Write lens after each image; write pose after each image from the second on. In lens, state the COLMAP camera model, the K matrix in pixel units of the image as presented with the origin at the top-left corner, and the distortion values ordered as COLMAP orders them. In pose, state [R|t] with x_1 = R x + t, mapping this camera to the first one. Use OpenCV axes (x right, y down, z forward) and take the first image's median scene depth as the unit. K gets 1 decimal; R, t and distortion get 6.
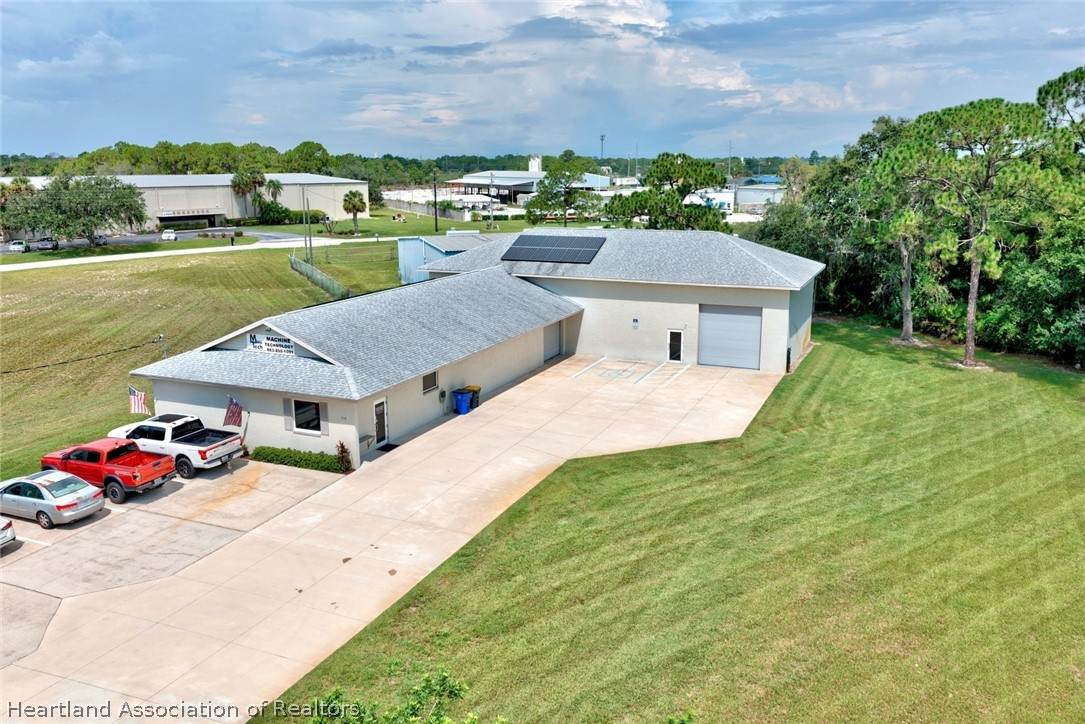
lens RADIAL K [[852.2, 0, 542.5], [0, 852.2, 362.0], [0, 0, 1]] dist [0.064099, -0.176769]
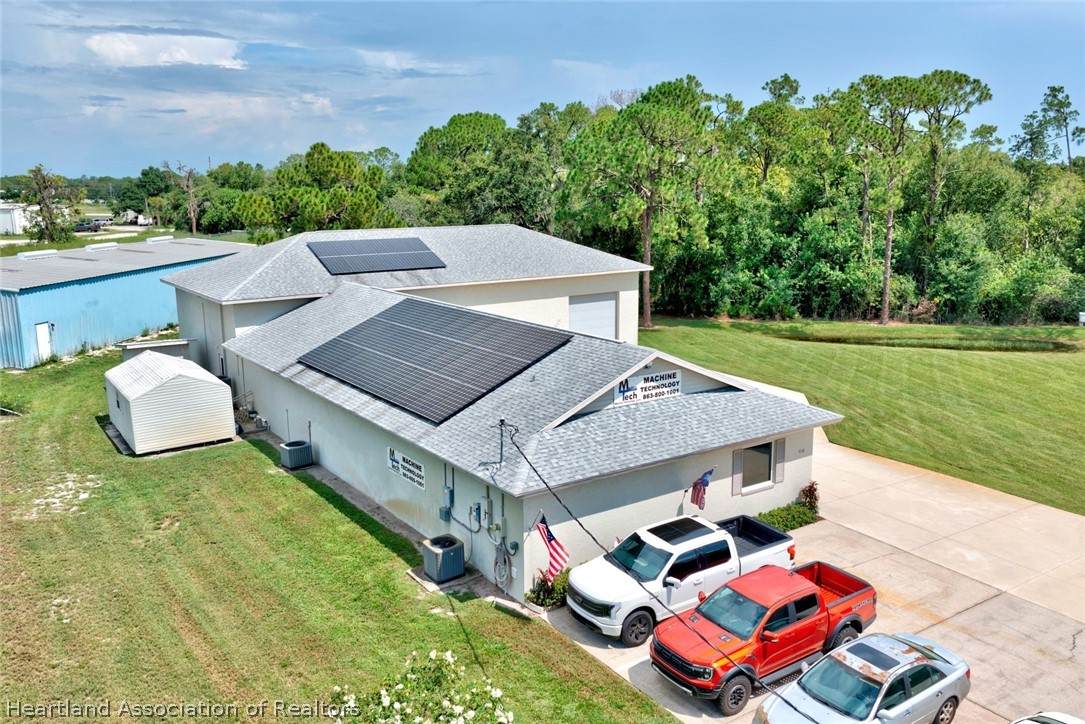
lens RADIAL K [[879.3, 0, 543.5], [0, 879.3, 342.5], [0, 0, 1]] dist [0.074540, -0.115037]
pose [[0.532306, -0.151149, 0.832949, -0.935328], [0.190511, 0.980081, 0.056100, -0.110193], [-0.824837, 0.128824, 0.550499, 0.690361]]
